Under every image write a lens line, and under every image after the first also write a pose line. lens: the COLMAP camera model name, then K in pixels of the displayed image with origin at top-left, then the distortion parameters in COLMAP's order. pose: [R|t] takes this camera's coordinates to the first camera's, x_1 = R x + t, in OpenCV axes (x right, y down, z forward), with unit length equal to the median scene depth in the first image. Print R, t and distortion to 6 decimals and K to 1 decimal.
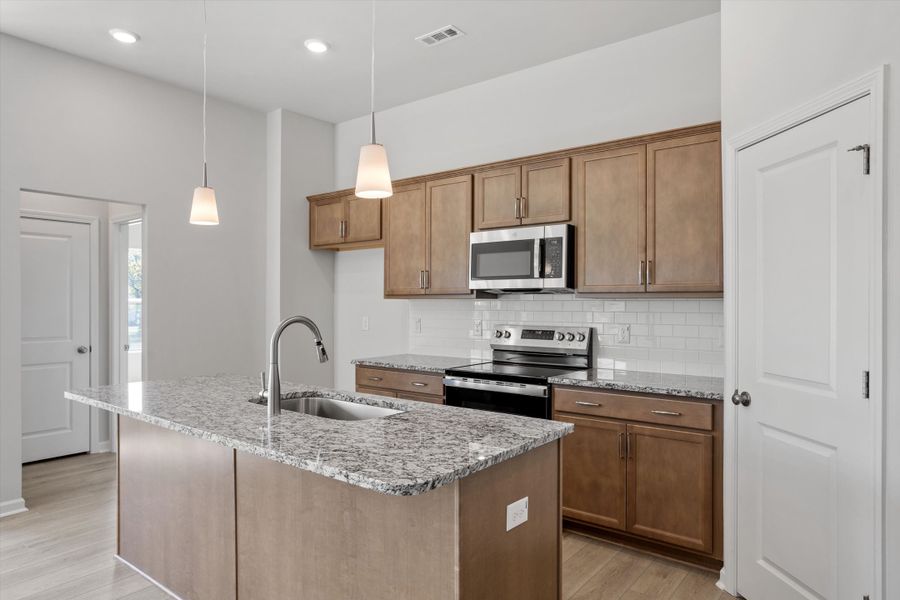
lens RADIAL K [[566.5, 0, 450.0], [0, 566.5, 300.0], [0, 0, 1]] dist [-0.022873, 0.001750]
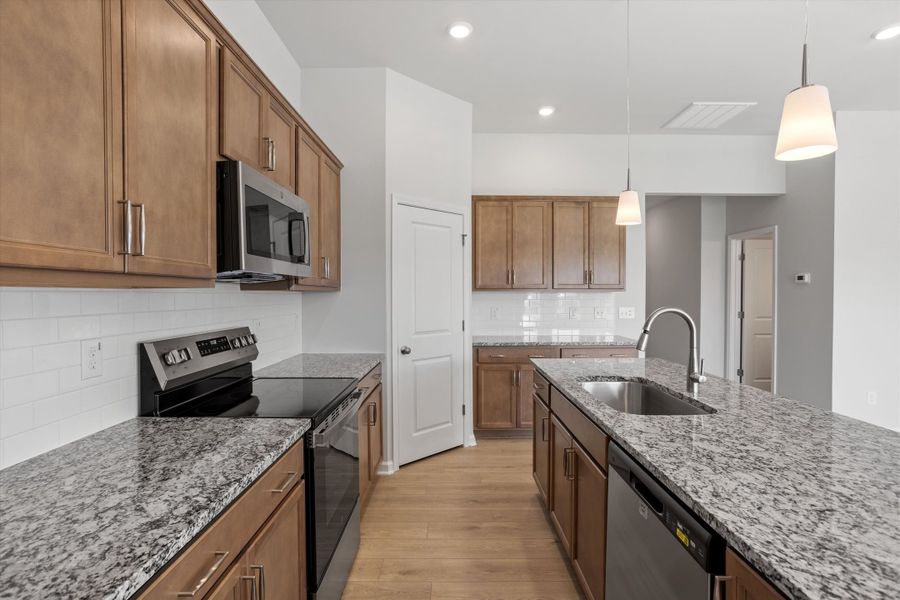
lens RADIAL K [[436.9, 0, 450.0], [0, 436.9, 300.0], [0, 0, 1]] dist [-0.045115, 0.025990]
pose [[-0.612893, -0.010258, 0.790099, -0.418189], [-0.002746, 0.999937, 0.010852, 0.003565], [-0.790161, 0.004481, -0.612883, 1.157634]]
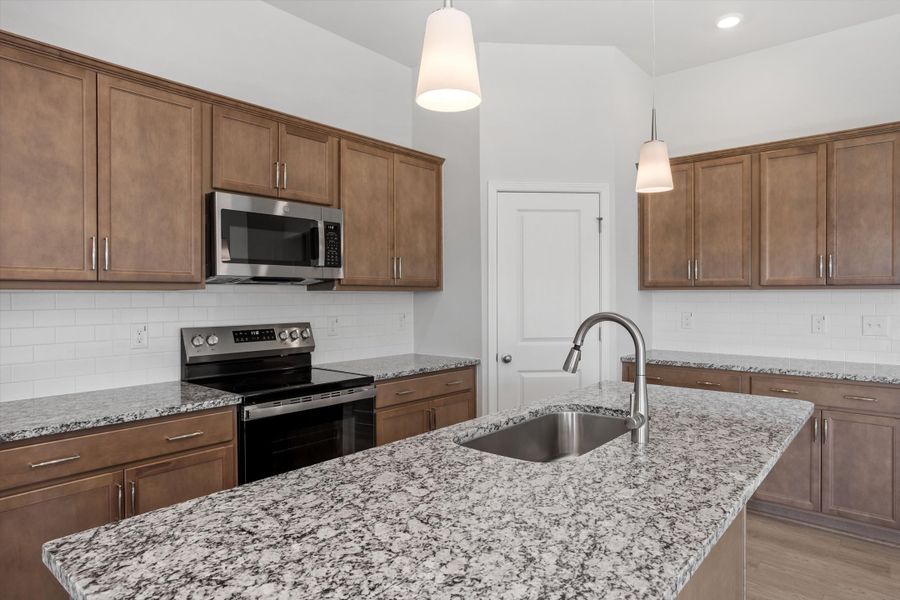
lens RADIAL K [[537.5, 0, 450.0], [0, 537.5, 300.0], [0, 0, 1]] dist [-0.058227, 0.054518]
pose [[0.042937, -0.011890, 0.999007, -0.620614], [-0.003614, 0.999921, 0.012056, 0.001317], [-0.999071, -0.004128, 0.042890, 0.737137]]
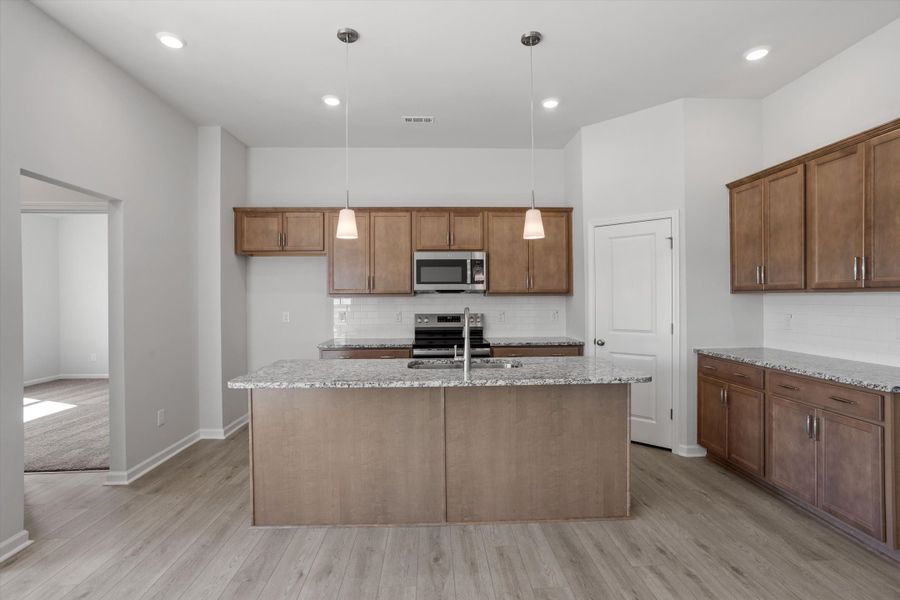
lens RADIAL K [[436.9, 0, 450.0], [0, 436.9, 300.0], [0, 0, 1]] dist [-0.045115, 0.025990]
pose [[0.763197, -0.008419, 0.646111, -0.672078], [0.003556, 0.999955, 0.008830, -0.003186], [-0.646156, -0.004442, 0.763192, 0.069199]]
